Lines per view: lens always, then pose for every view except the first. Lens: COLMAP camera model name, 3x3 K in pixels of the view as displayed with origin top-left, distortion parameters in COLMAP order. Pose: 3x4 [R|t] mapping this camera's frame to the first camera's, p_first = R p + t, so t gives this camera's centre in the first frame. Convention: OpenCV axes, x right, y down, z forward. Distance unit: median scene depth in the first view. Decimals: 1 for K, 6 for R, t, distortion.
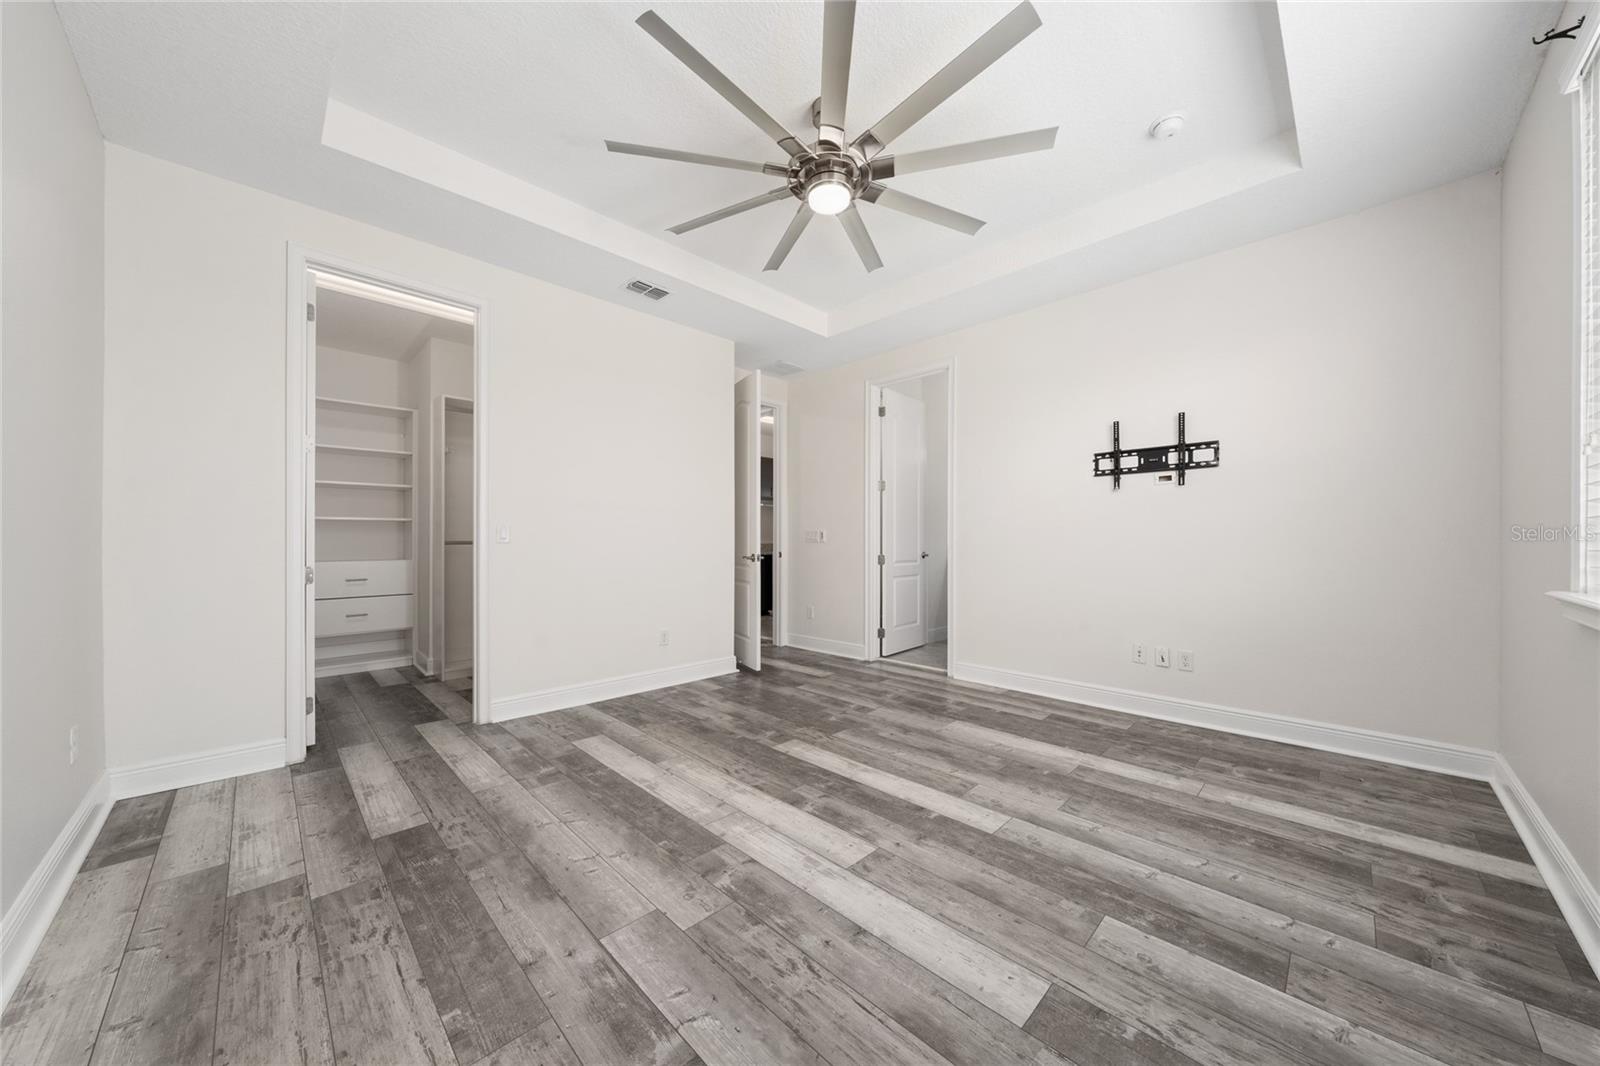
lens RADIAL K [[551.7, 0, 797.3], [0, 551.7, 542.7], [0, 0, 1]] dist [-0.000845, -0.000174]
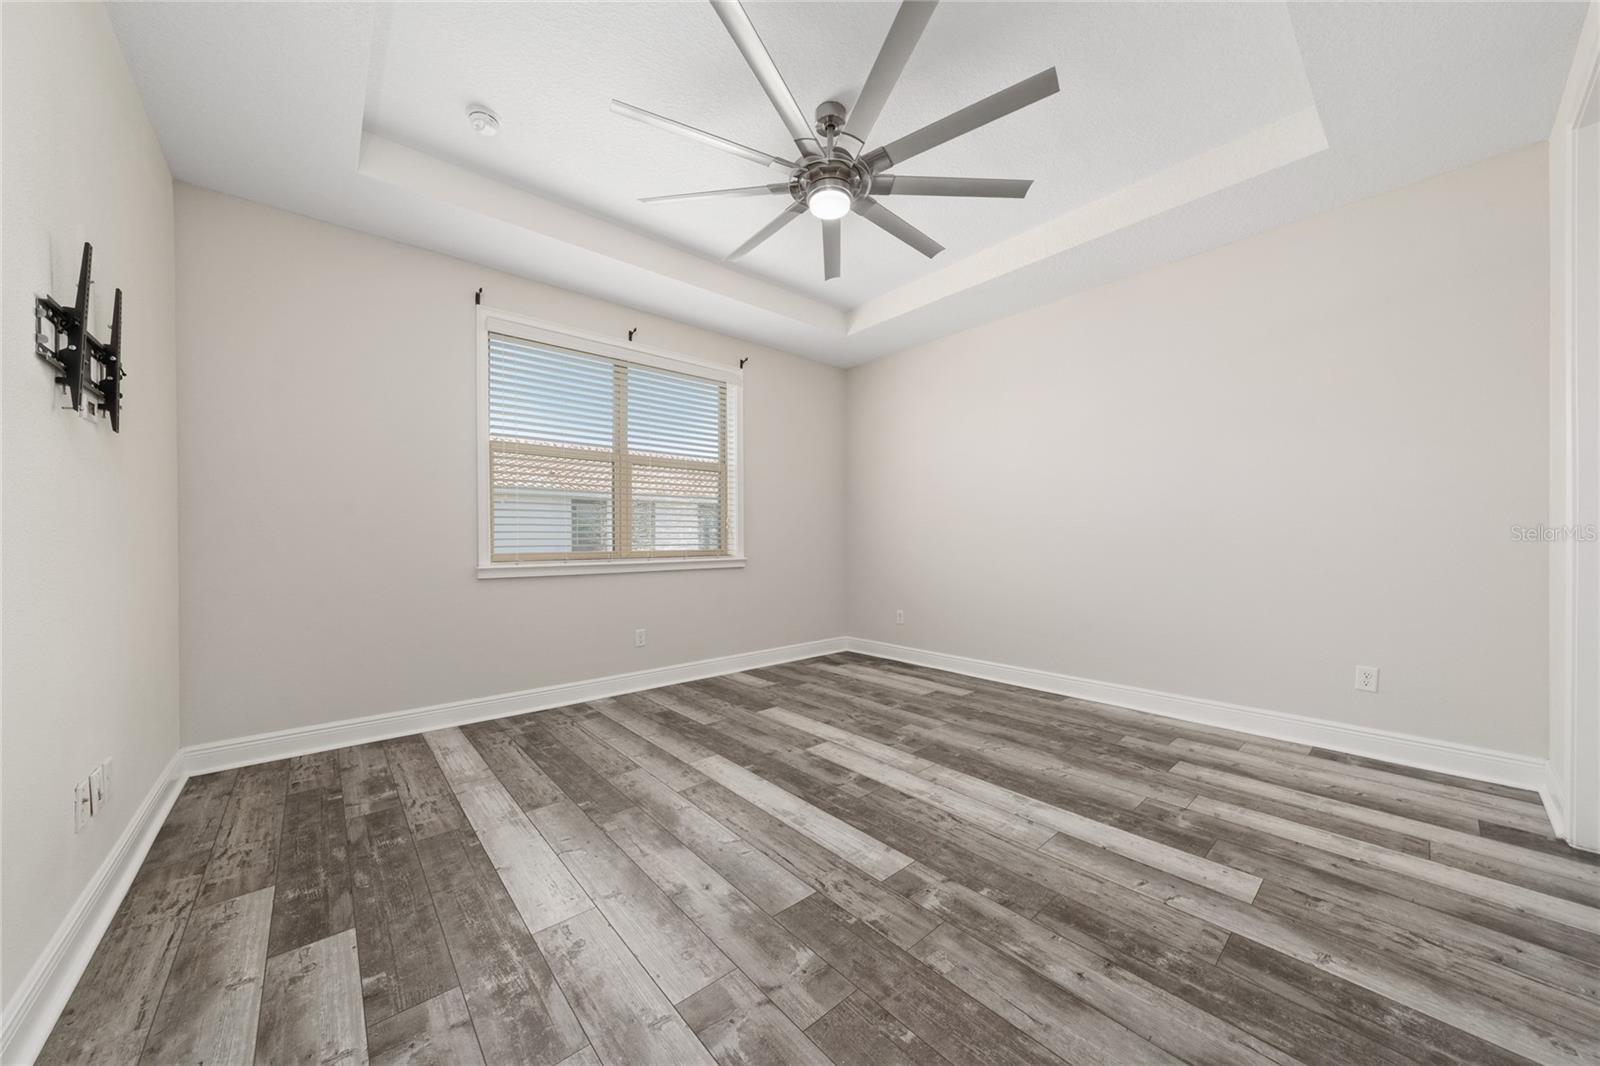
lens RADIAL K [[551.7, 0, 791.8], [0, 551.7, 537.0], [0, 0, 1]] dist [-0.000845, -0.000174]
pose [[-0.997333, 0.005310, 0.072786, 0.057606], [0.005045, 0.999980, -0.003835, -0.004935], [-0.072805, -0.003458, -0.997340, 2.021806]]
